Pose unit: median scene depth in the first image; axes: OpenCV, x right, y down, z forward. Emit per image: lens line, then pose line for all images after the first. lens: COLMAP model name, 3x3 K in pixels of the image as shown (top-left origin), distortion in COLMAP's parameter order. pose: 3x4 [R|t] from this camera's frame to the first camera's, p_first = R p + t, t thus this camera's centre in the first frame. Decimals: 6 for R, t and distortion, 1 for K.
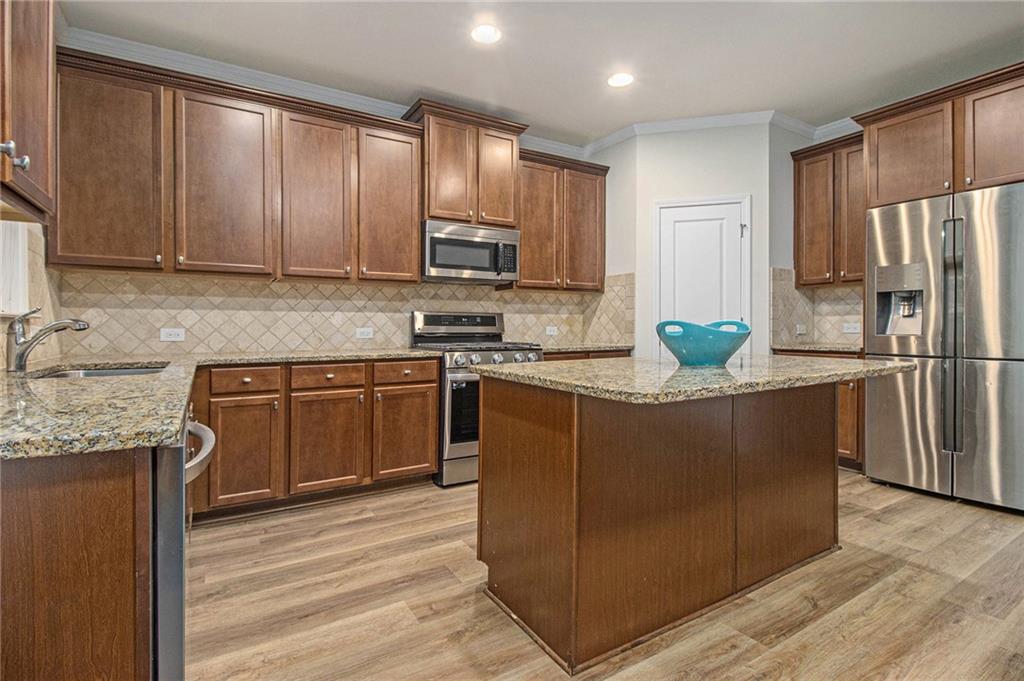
lens RADIAL K [[493.7, 0, 509.9], [0, 493.7, 334.6], [0, 0, 1]] dist [-0.008950, -0.000421]
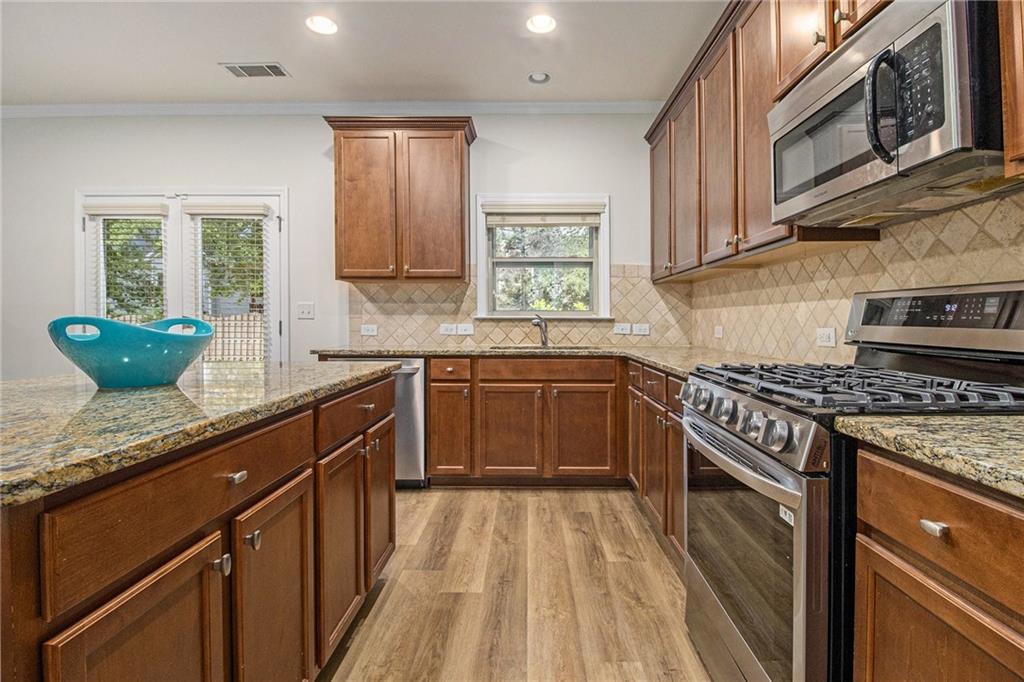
lens RADIAL K [[493.7, 0, 507.7], [0, 493.7, 318.8], [0, 0, 1]] dist [-0.008950, -0.000421]
pose [[-0.559080, 0.003616, -0.829106, 0.464189], [-0.002434, 0.999979, 0.006003, -0.032722], [0.829110, 0.005374, -0.559060, 1.257276]]
